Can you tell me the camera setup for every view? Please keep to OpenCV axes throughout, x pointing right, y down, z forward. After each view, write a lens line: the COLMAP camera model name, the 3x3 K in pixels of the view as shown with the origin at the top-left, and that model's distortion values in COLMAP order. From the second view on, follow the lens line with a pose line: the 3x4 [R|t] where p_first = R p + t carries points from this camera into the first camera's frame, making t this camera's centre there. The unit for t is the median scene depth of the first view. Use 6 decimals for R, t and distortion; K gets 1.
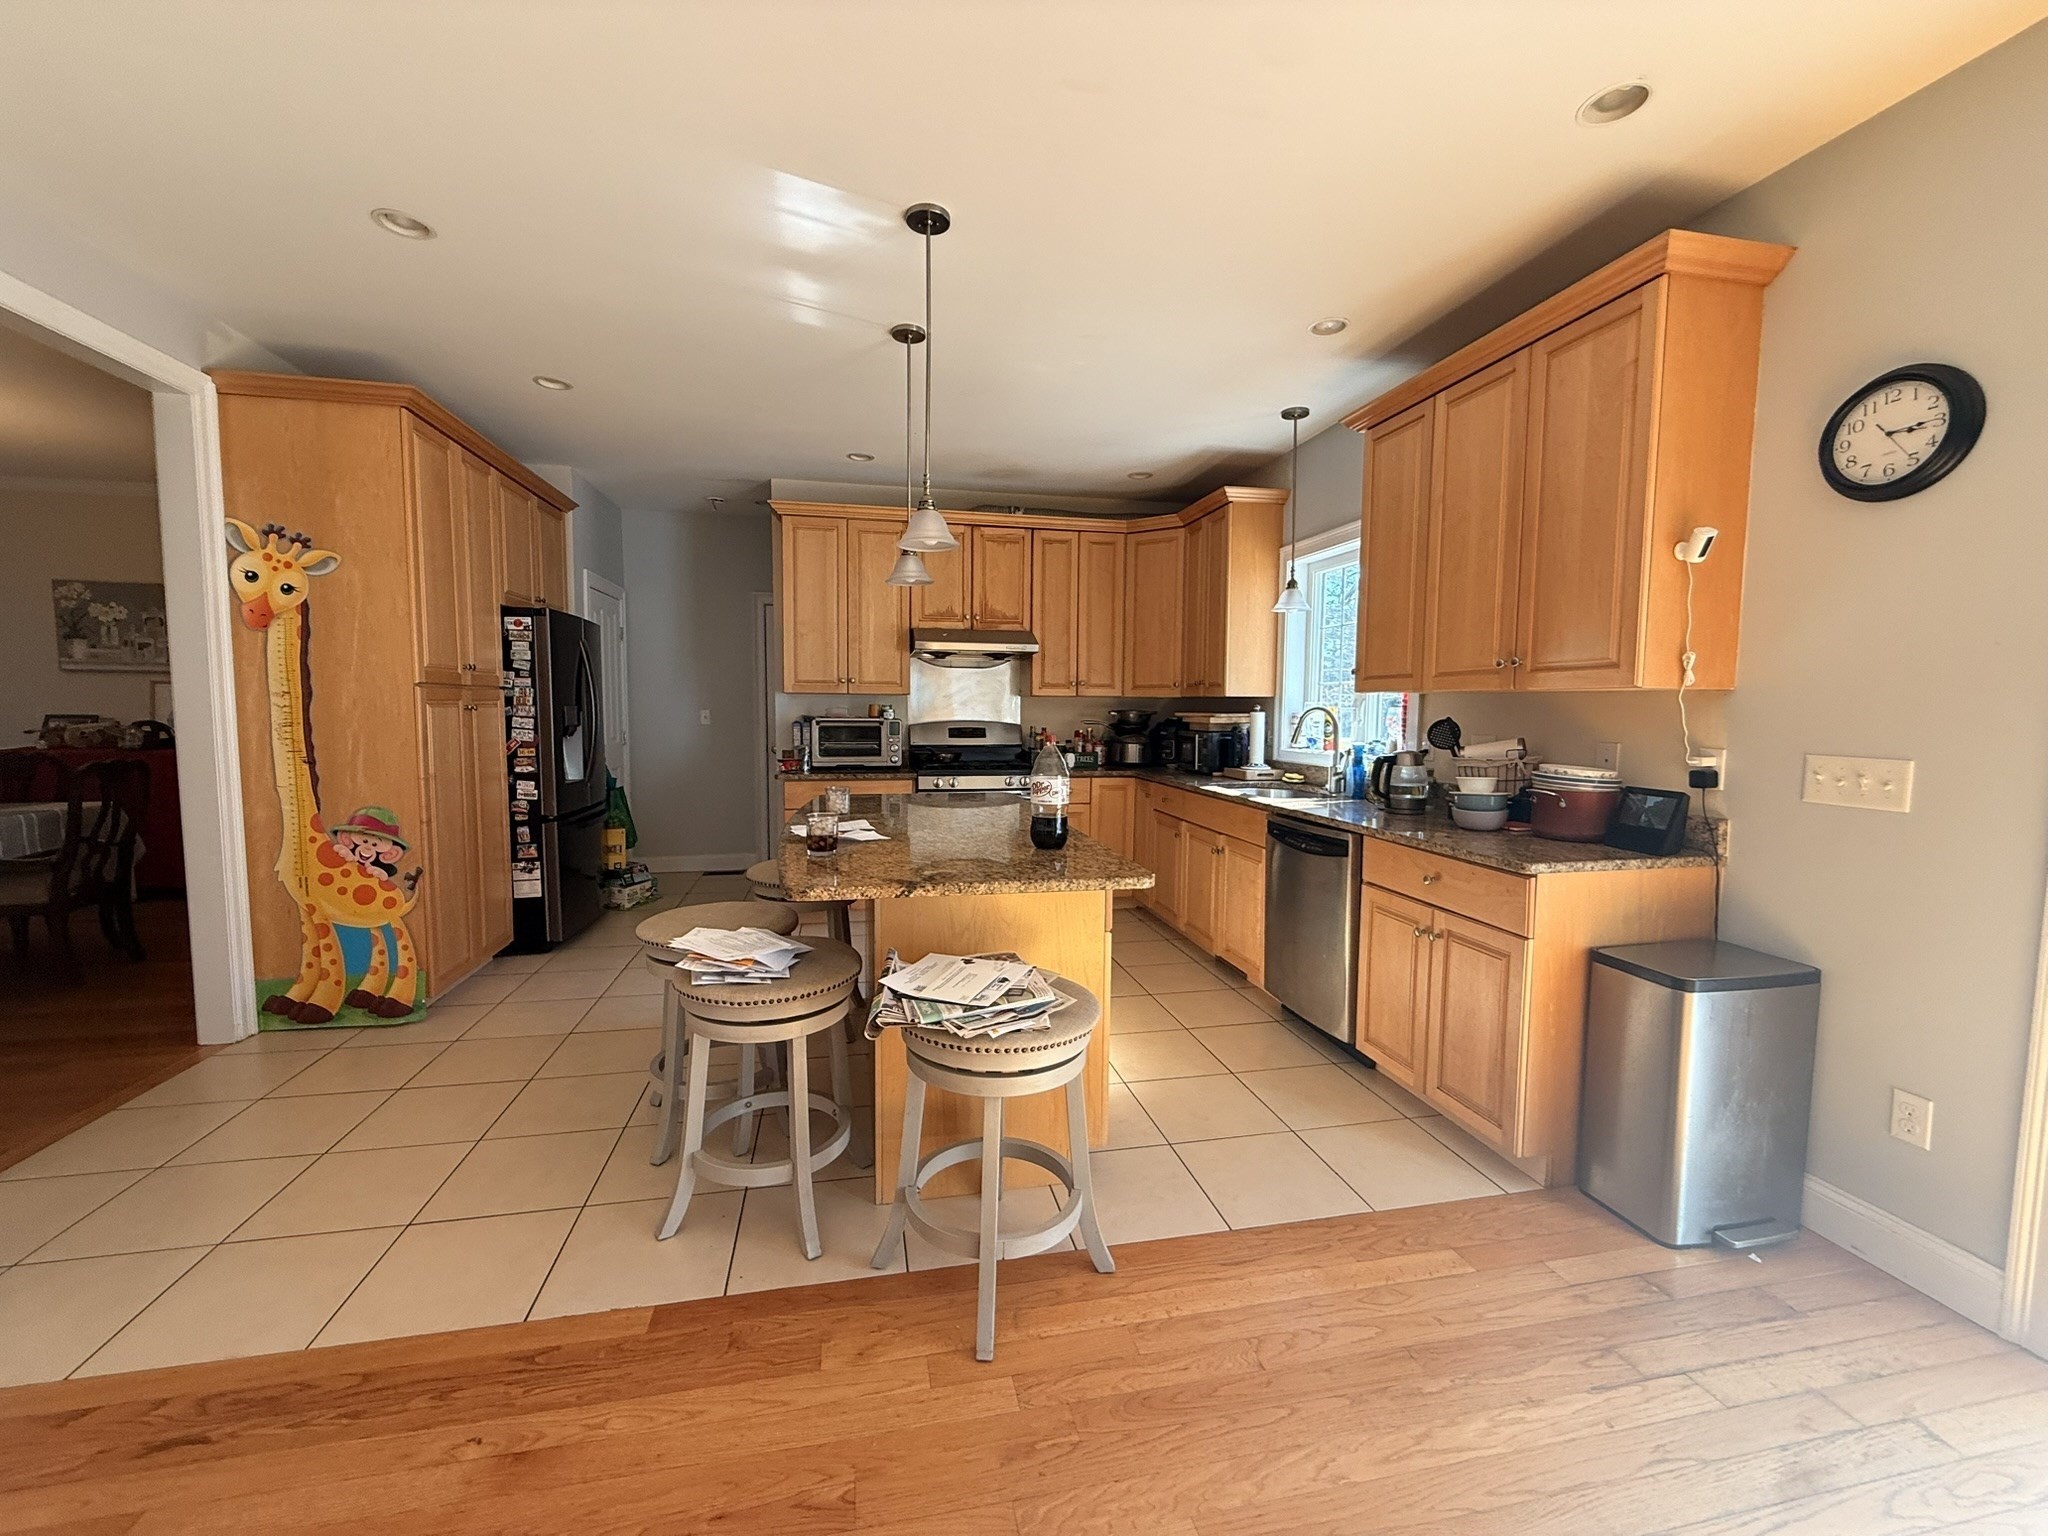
lens RADIAL K [[810.1, 0, 1014.0], [0, 810.1, 766.8], [0, 0, 1]] dist [-0.002511, -0.000335]
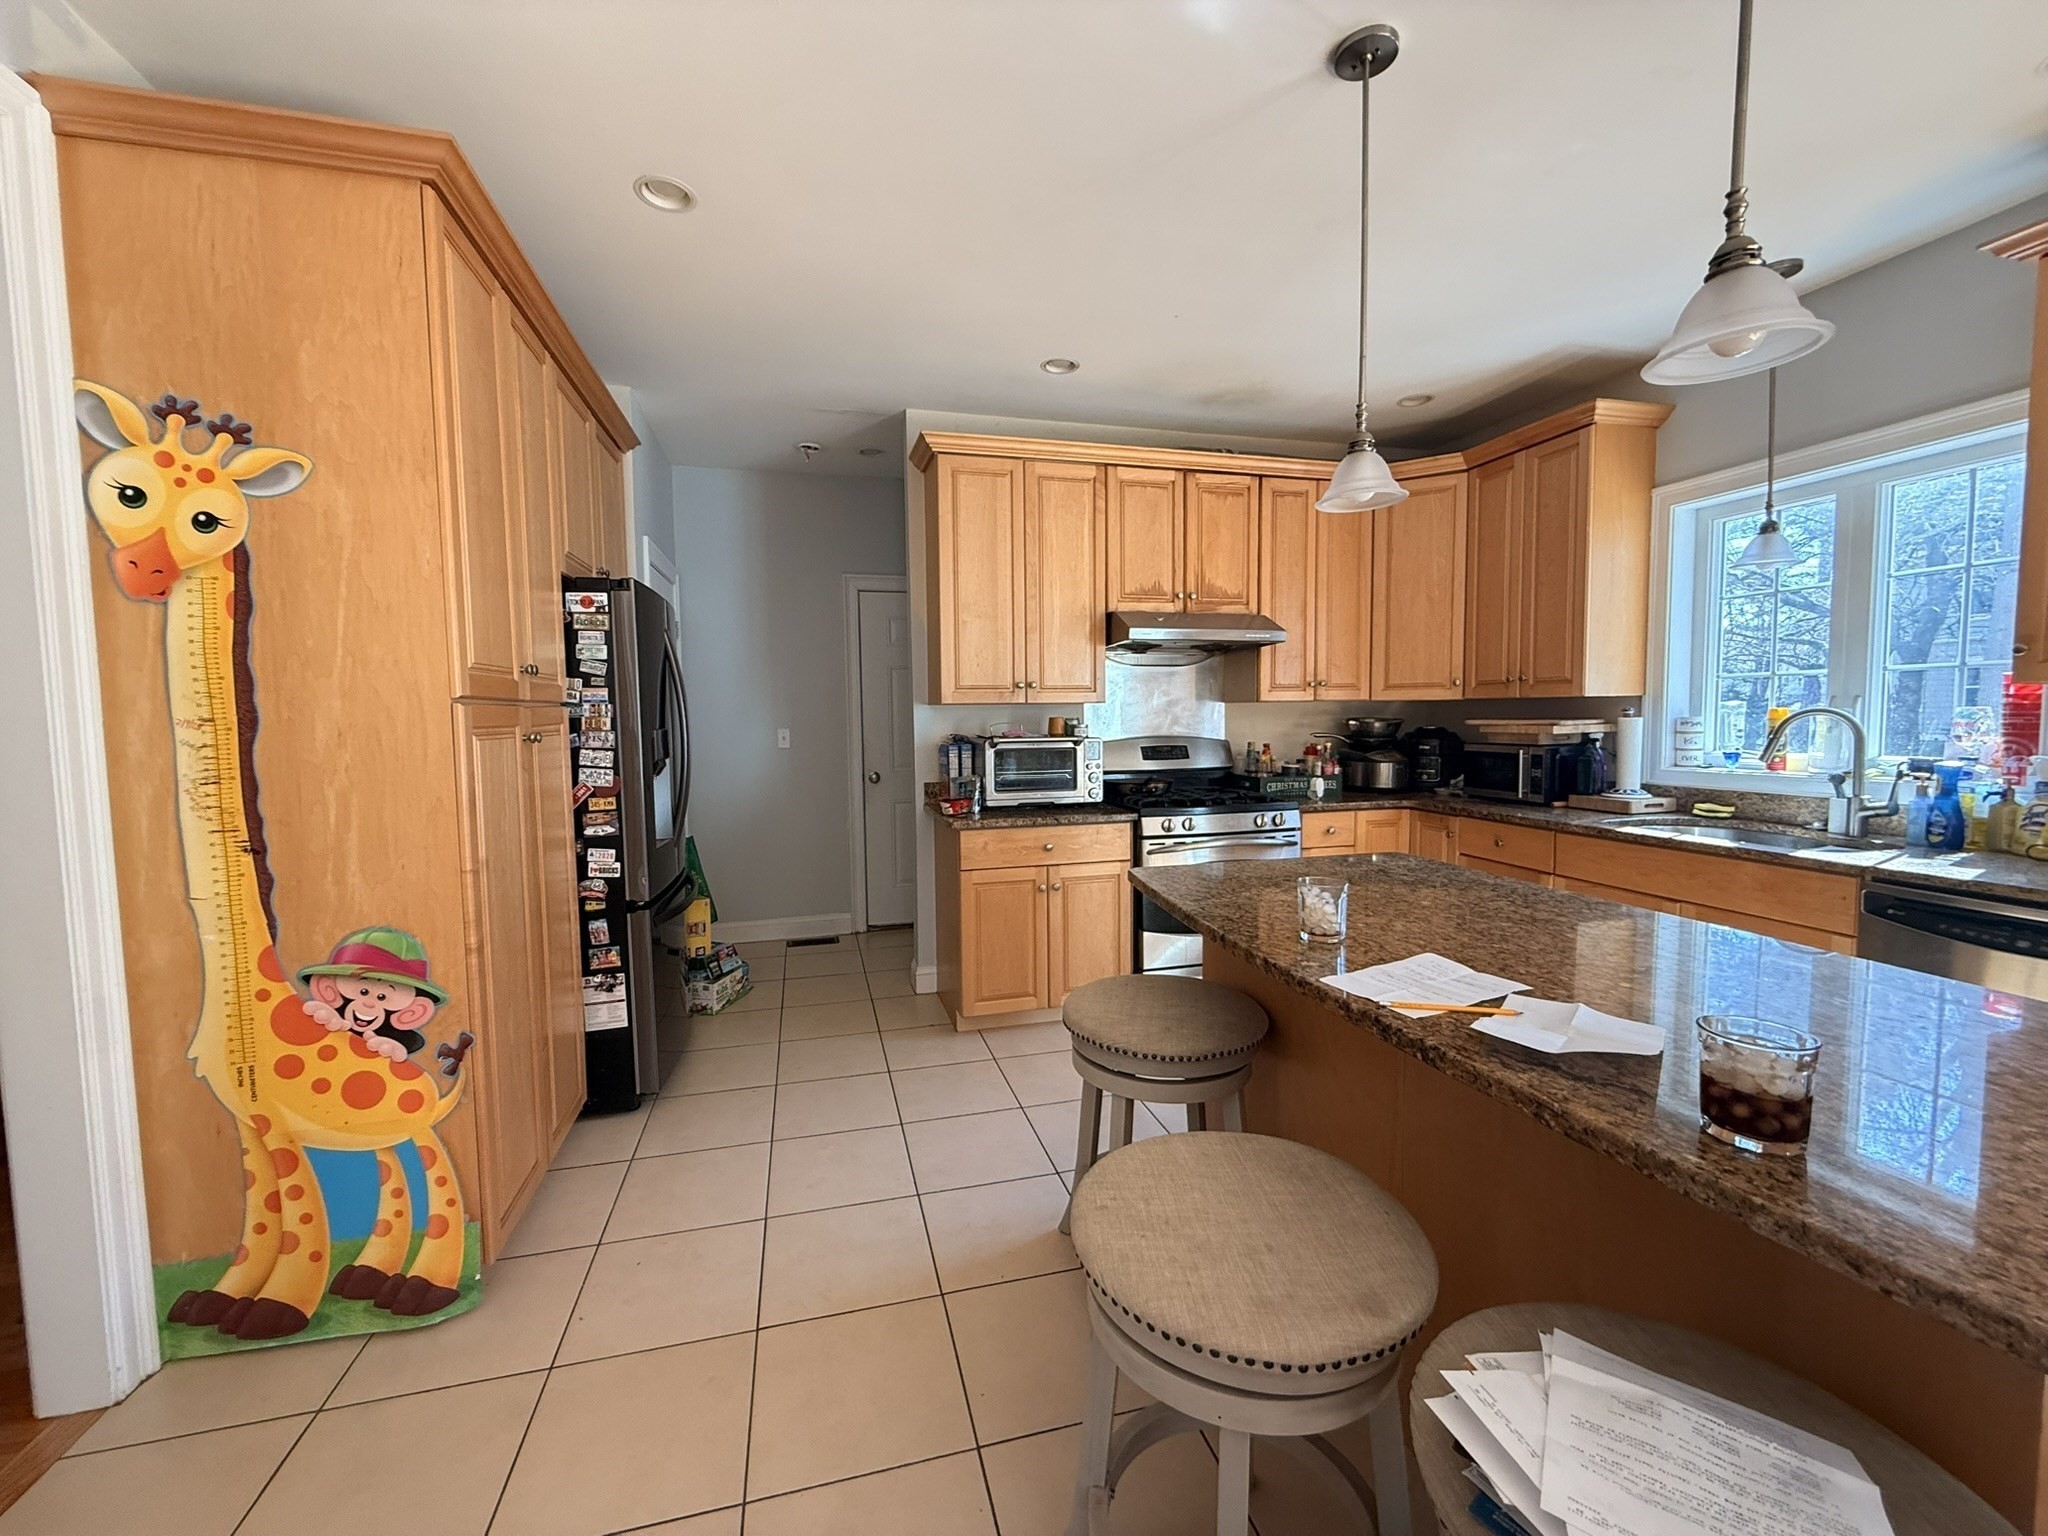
lens RADIAL K [[810.1, 0, 1014.0], [0, 810.1, 766.8], [0, 0, 1]] dist [-0.002511, -0.000335]
pose [[0.998542, -0.023732, 0.048494, -0.375159], [0.024203, 0.999665, -0.009167, -0.040952], [-0.048260, 0.010327, 0.998781, 0.420107]]
